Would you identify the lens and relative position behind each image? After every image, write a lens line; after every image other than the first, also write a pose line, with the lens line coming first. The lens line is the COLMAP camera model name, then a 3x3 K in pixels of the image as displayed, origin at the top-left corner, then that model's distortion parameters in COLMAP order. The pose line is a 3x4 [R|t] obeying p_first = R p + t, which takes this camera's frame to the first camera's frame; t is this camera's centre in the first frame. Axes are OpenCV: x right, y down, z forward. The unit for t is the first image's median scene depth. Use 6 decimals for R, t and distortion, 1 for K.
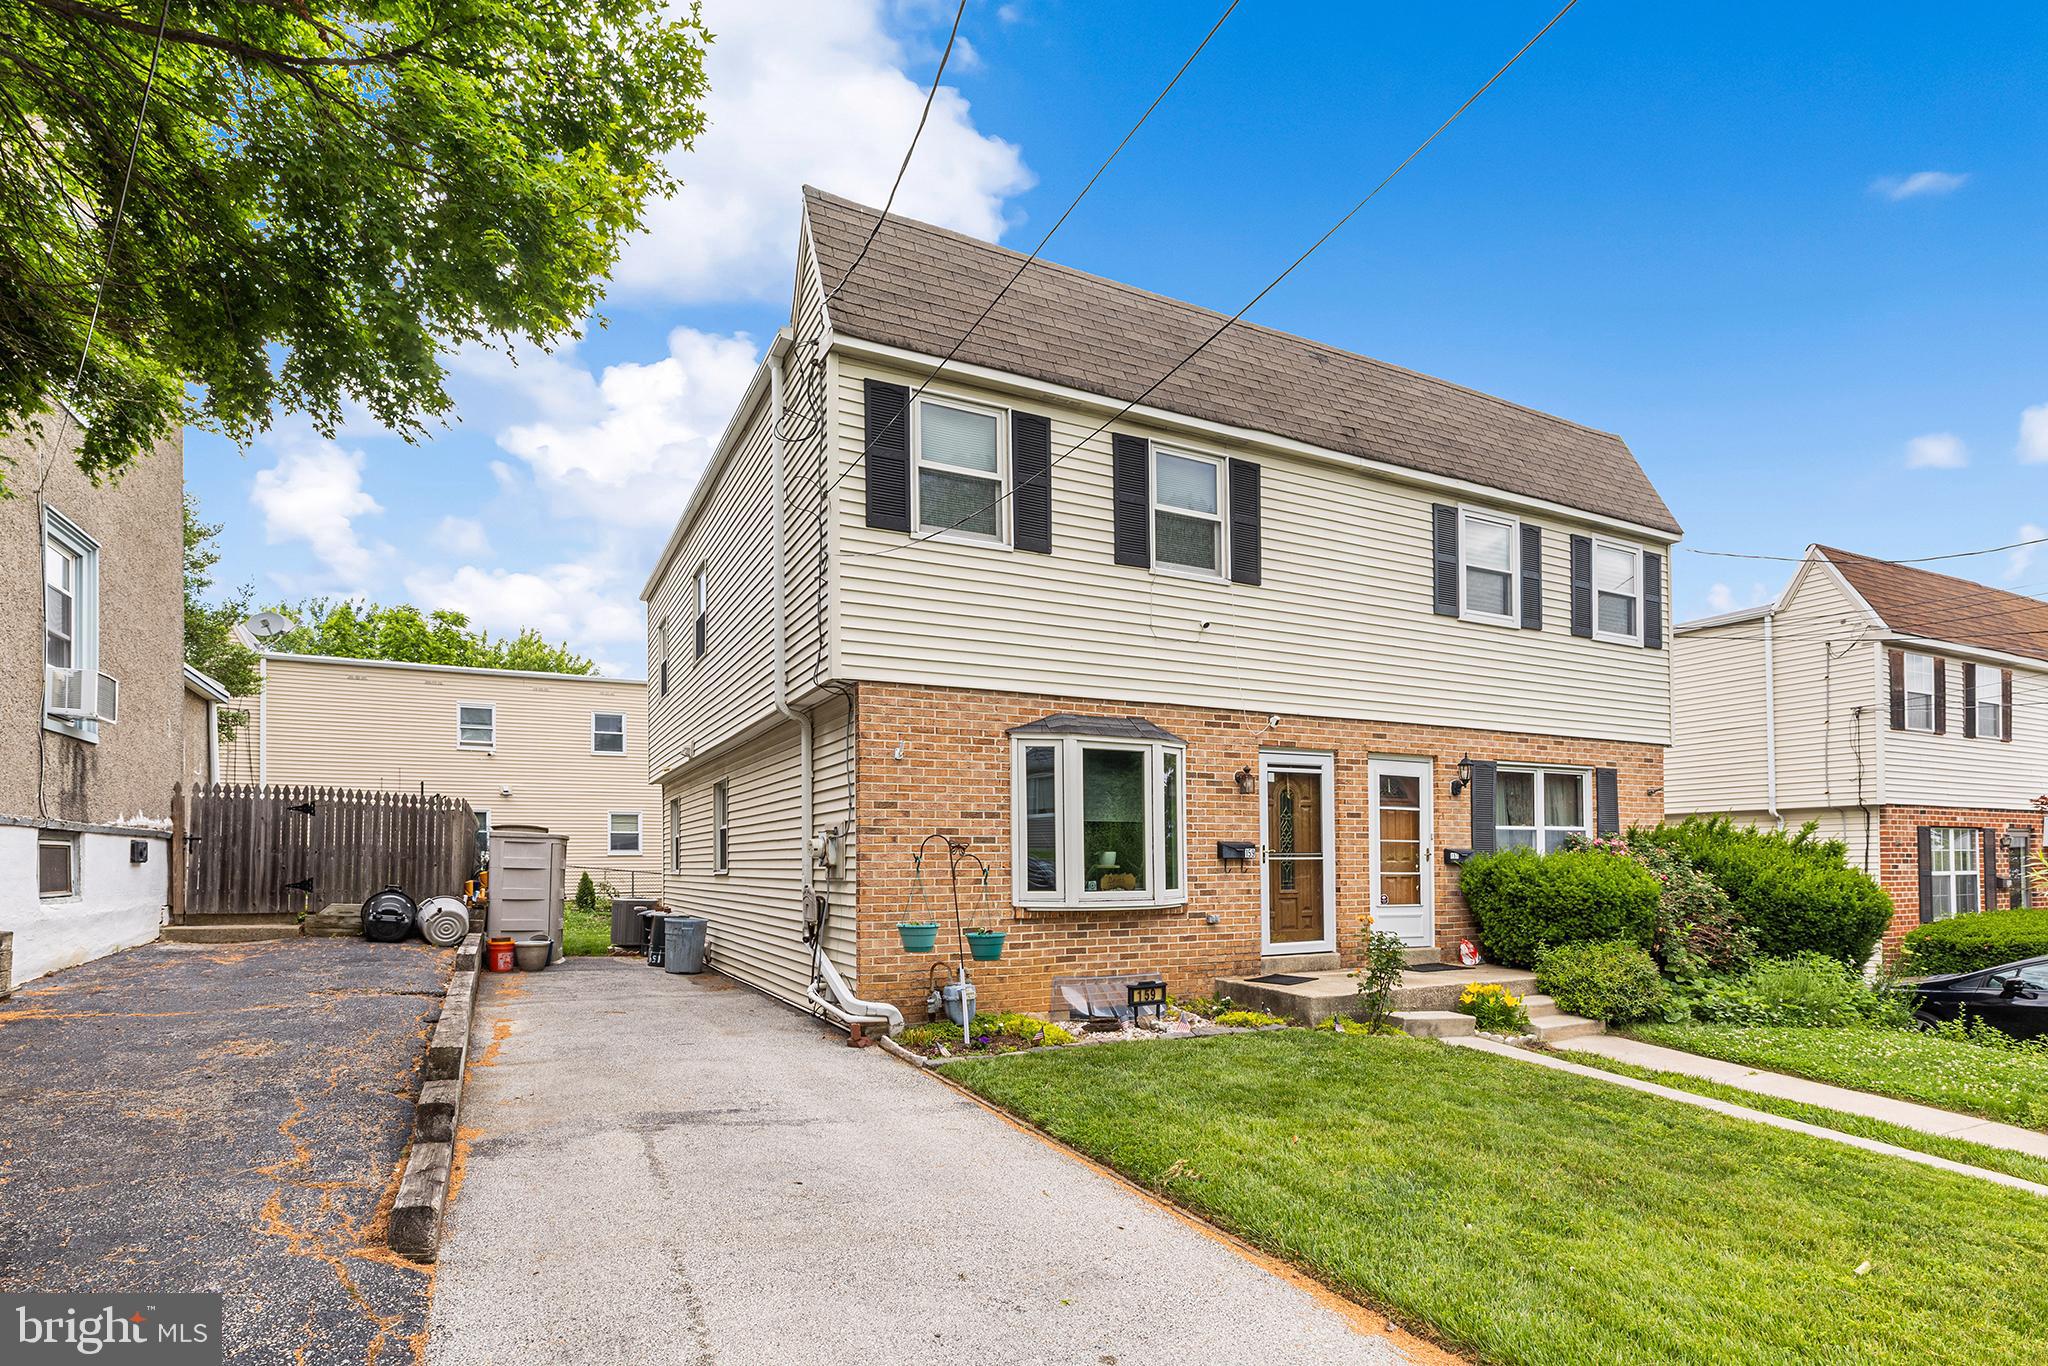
lens RADIAL K [[924.0, 0, 1031.5], [0, 924.0, 684.1], [0, 0, 1]] dist [0.002463, -0.000108]
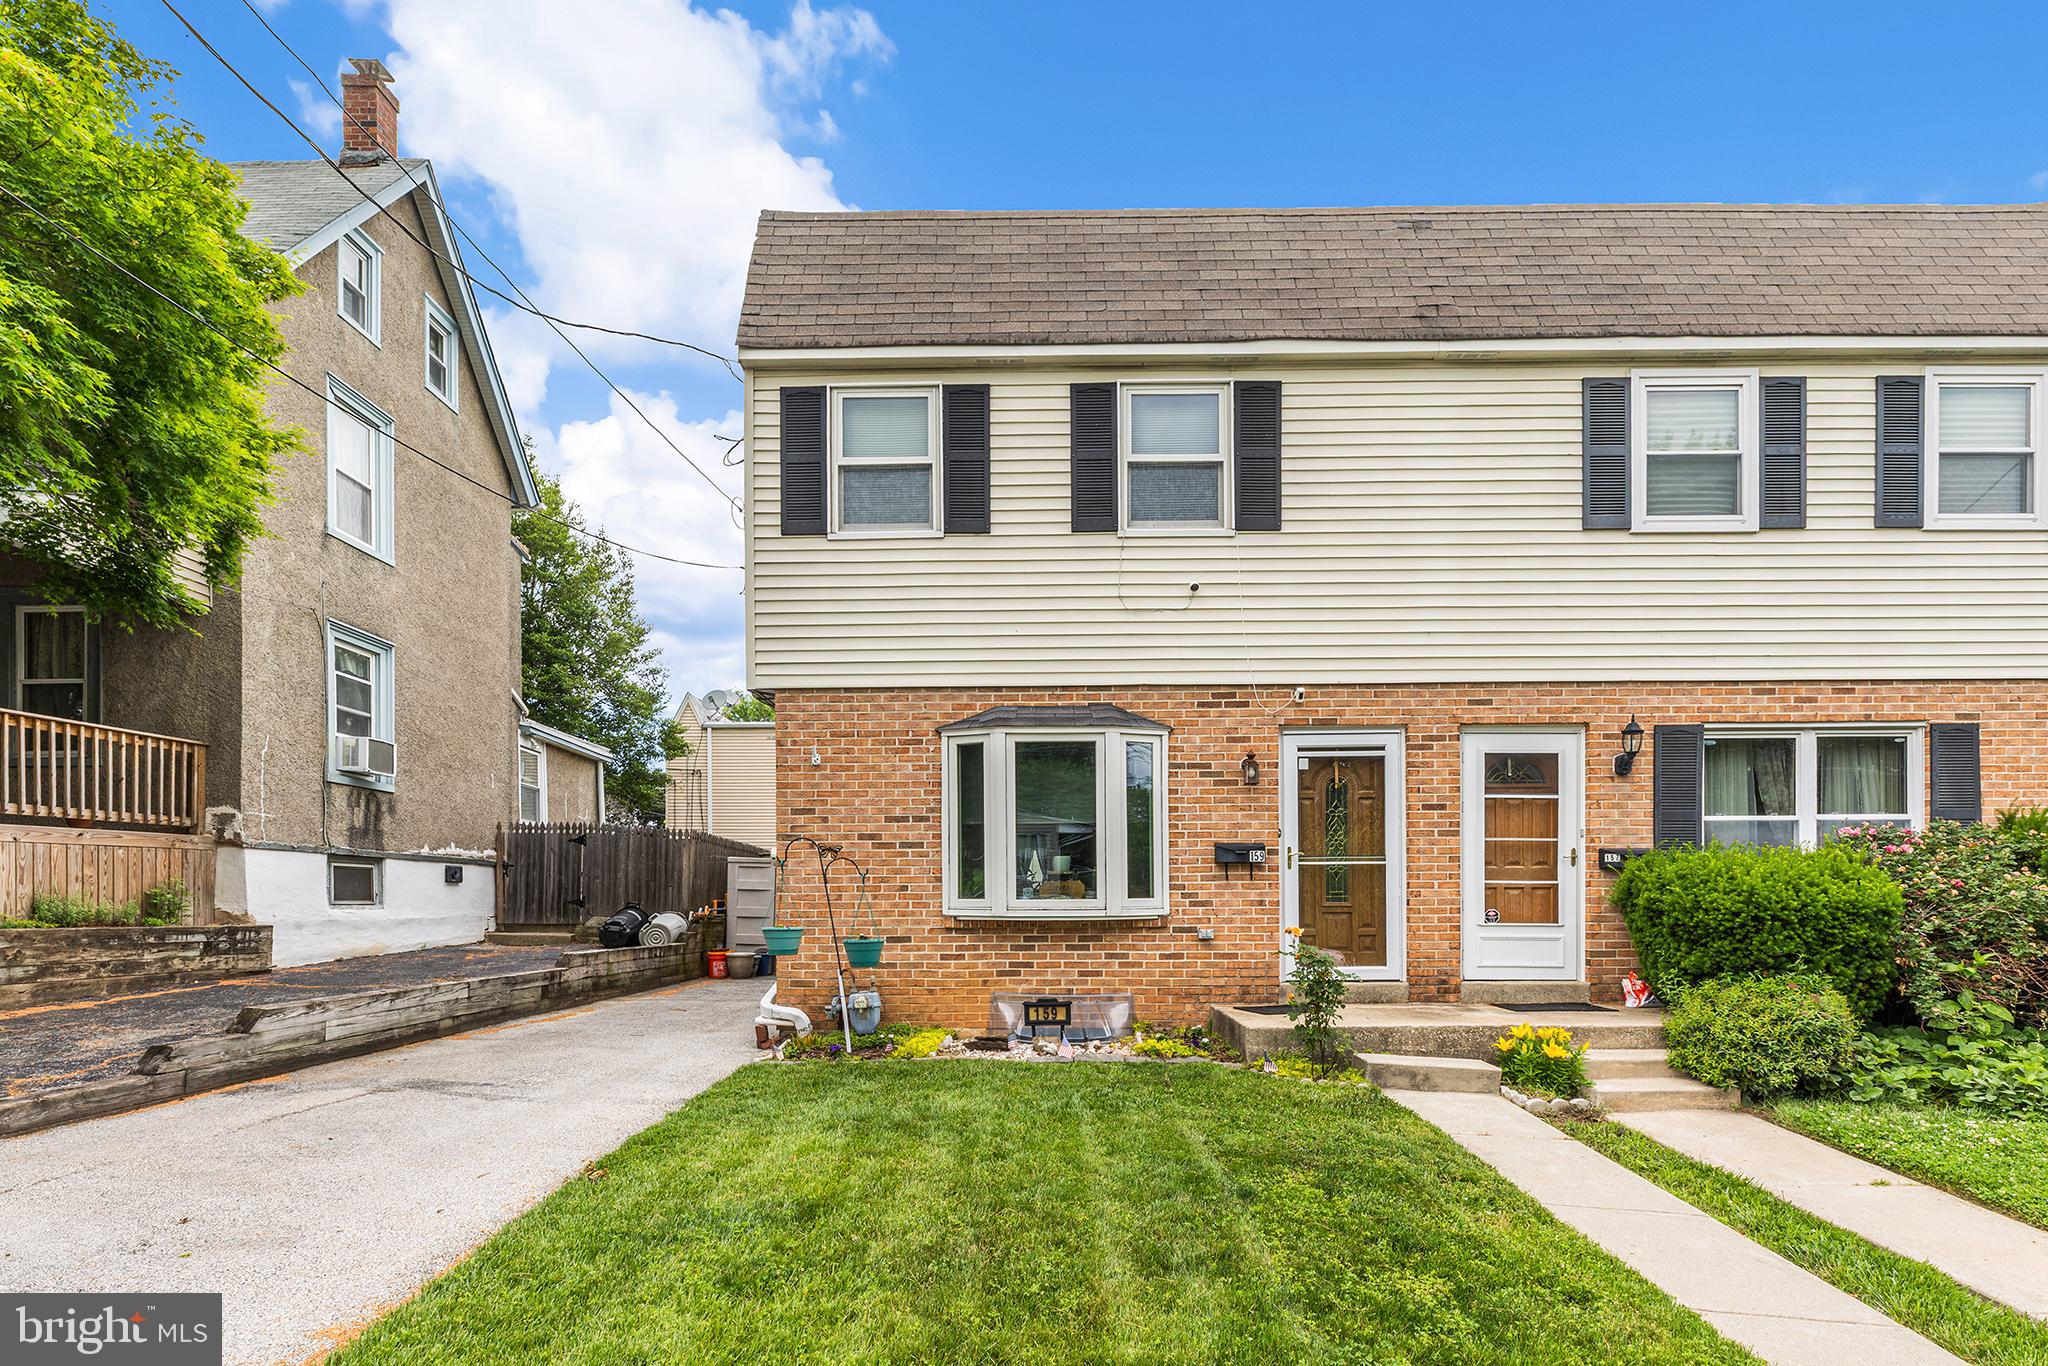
lens RADIAL K [[963.9, 0, 1023.8], [0, 963.9, 736.1], [0, 0, 1]] dist [0.001291, -0.000057]
pose [[0.900313, -0.073509, -0.428991, 0.426956], [0.084550, 0.996397, 0.006707, 0.053264], [0.426952, -0.042310, 0.903284, 0.141162]]
